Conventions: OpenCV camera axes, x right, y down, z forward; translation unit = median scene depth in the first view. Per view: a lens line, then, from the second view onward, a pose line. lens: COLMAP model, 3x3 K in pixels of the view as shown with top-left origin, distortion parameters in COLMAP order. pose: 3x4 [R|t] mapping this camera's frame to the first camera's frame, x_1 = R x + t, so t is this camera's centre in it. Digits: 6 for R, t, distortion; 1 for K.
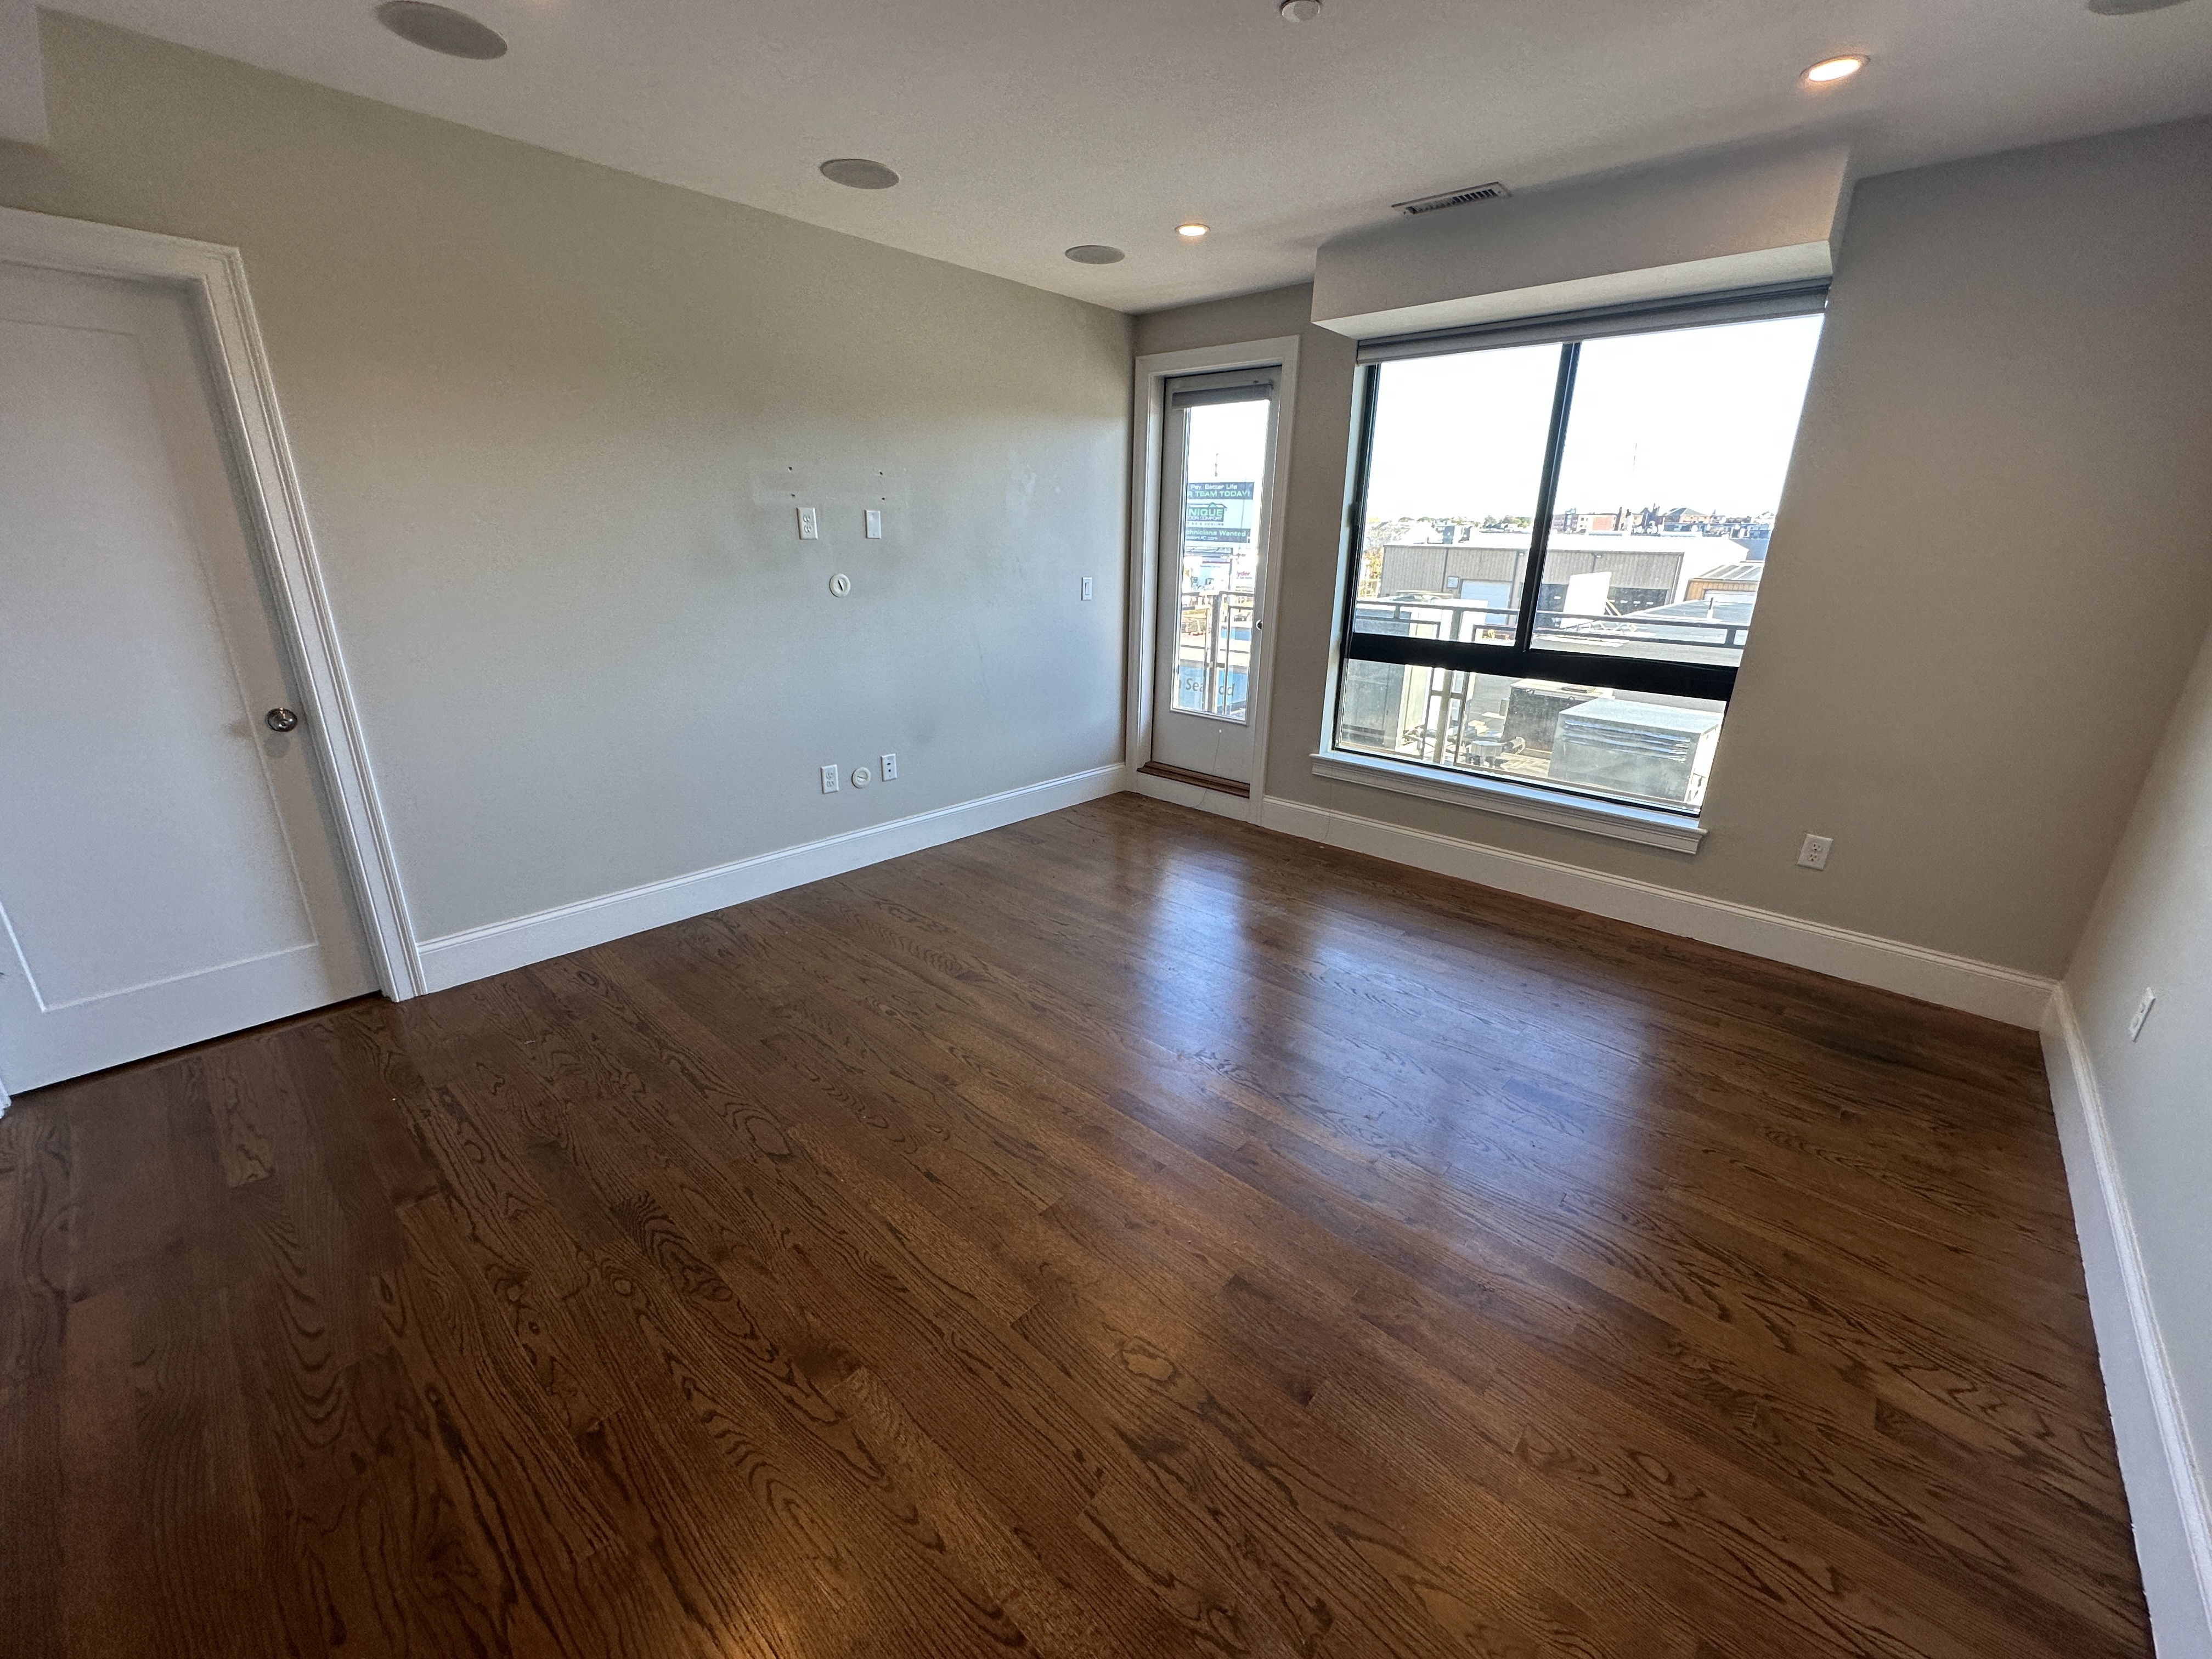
lens RADIAL K [[879.4, 0, 1109.9], [0, 879.4, 827.6], [0, 0, 1]] dist [-0.002071, 0.000480]
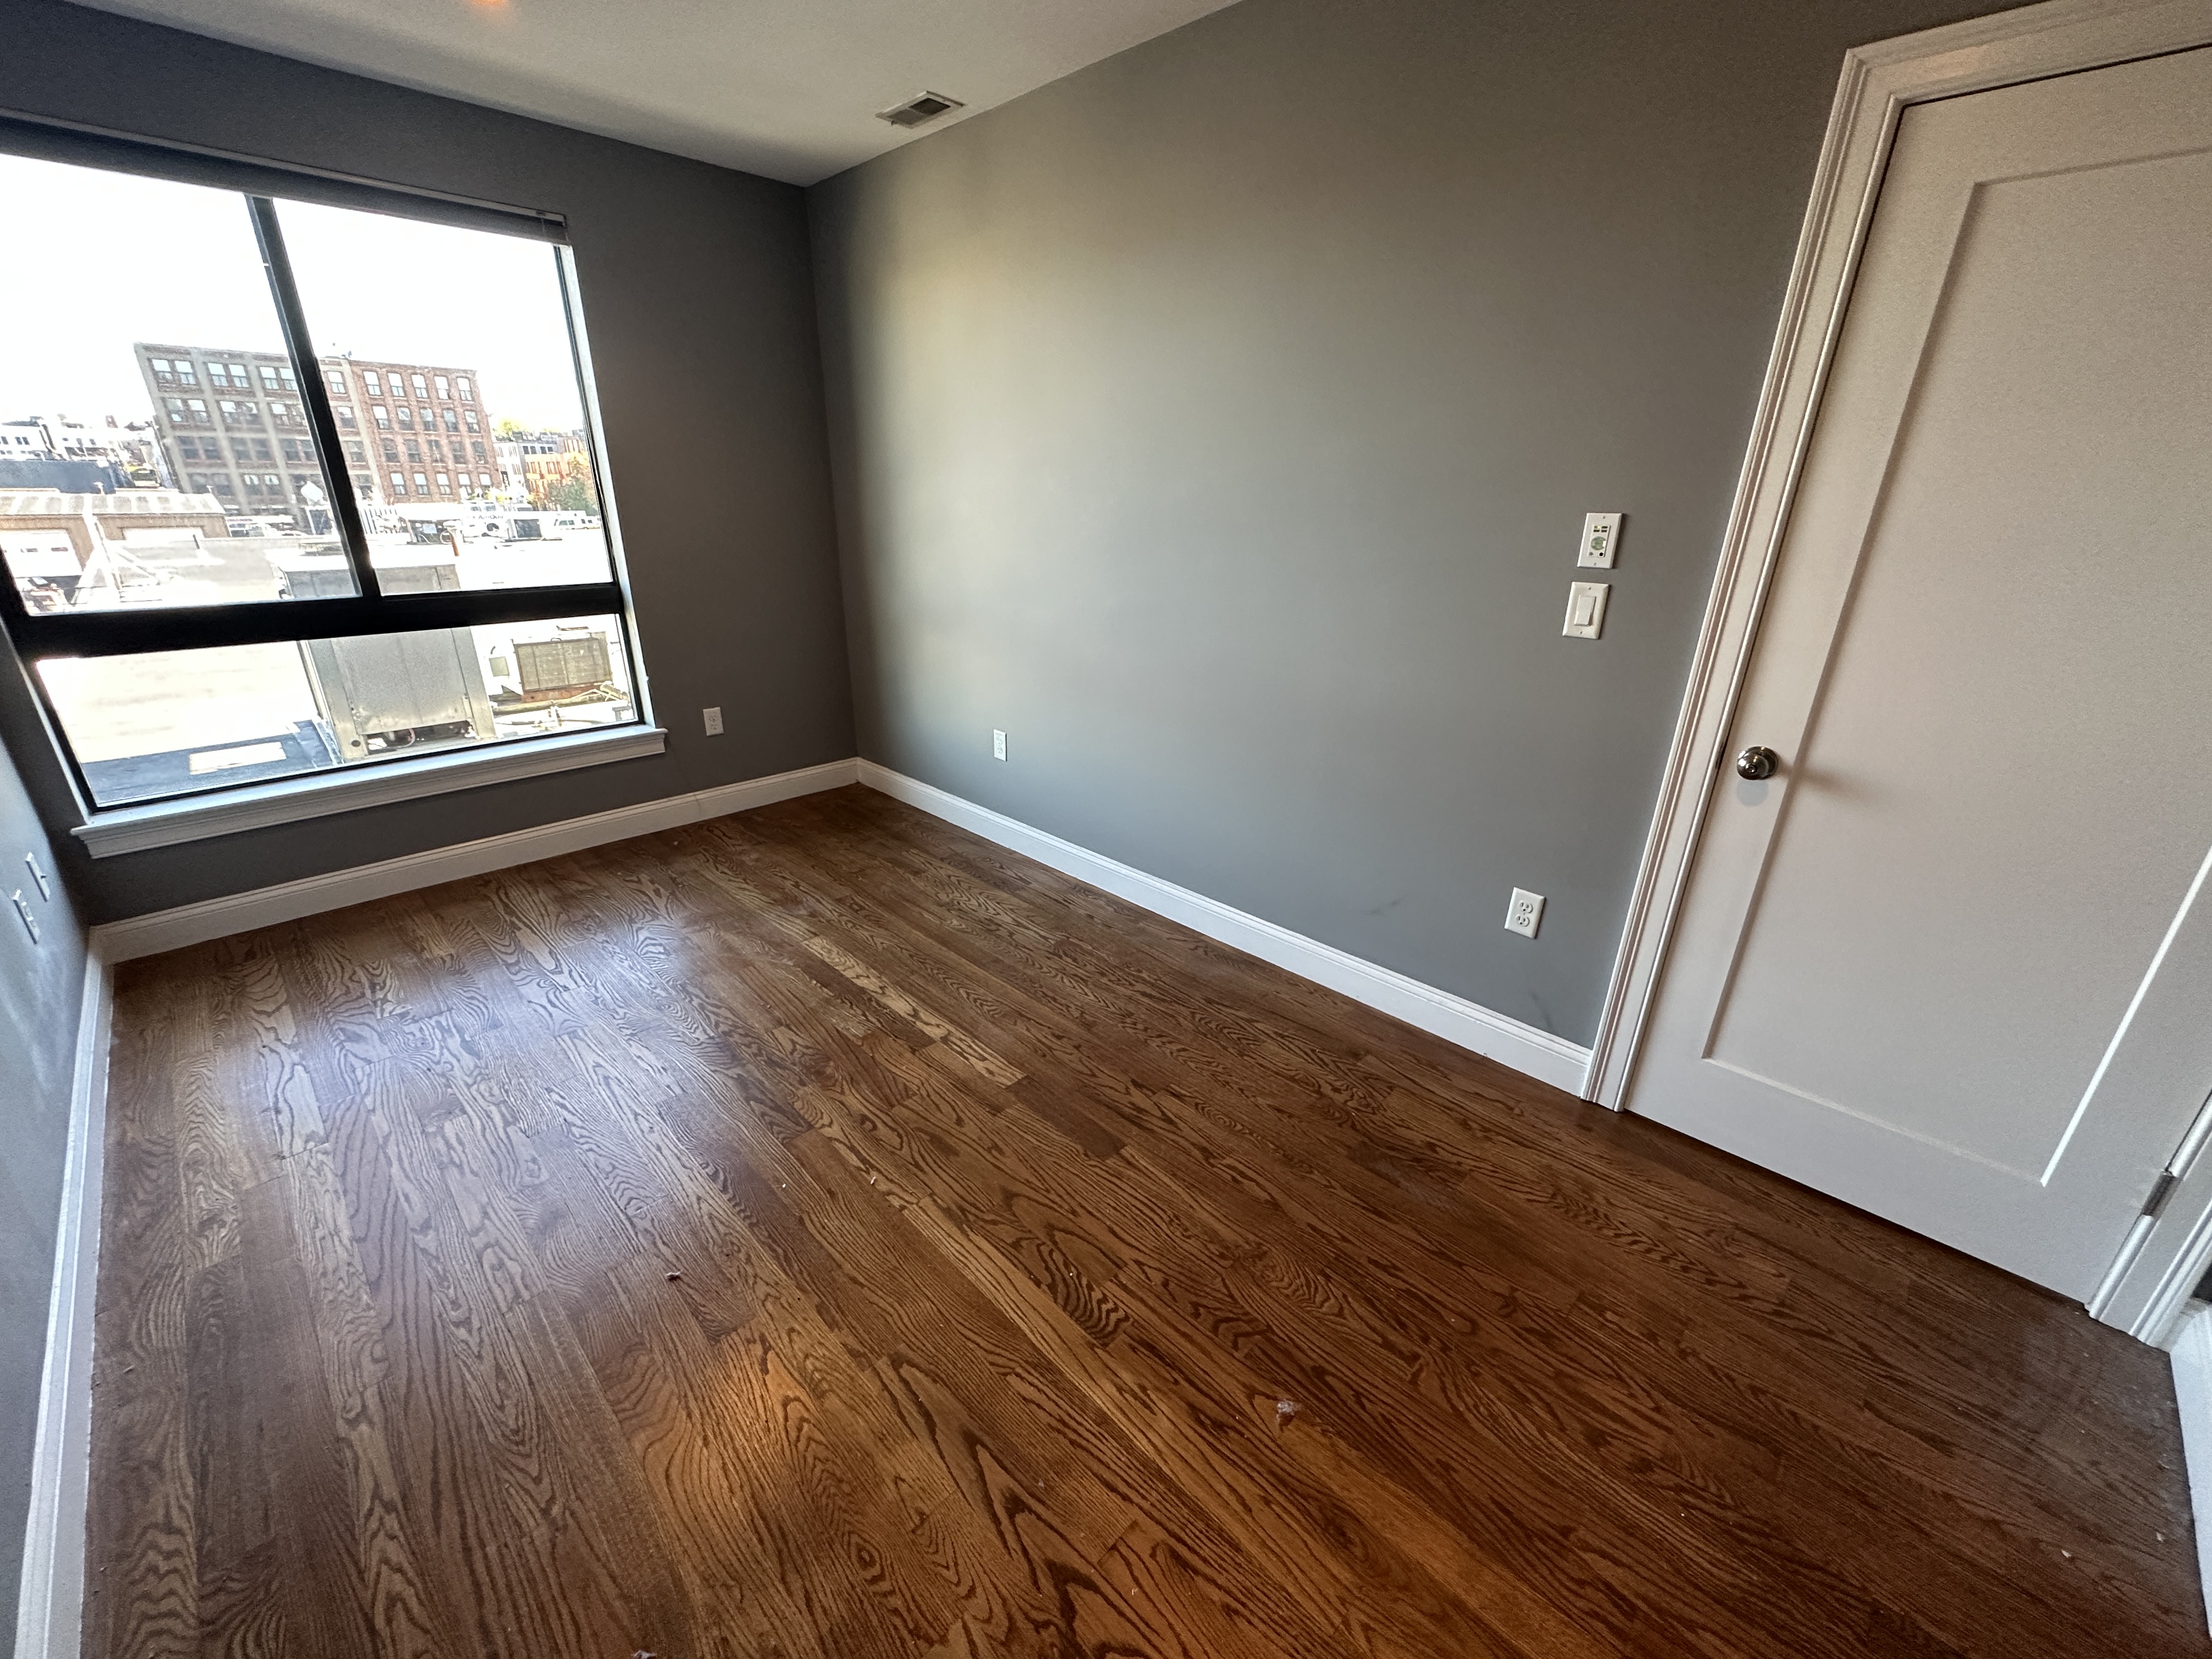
lens RADIAL K [[879.4, 0, 1098.1], [0, 879.4, 826.5], [0, 0, 1]] dist [-0.002071, 0.000480]
pose [[0.070601, -0.380497, 0.922083, -0.358673], [0.306880, 0.887843, 0.342870, -0.101241], [-0.949126, 0.258762, 0.179449, 0.314314]]
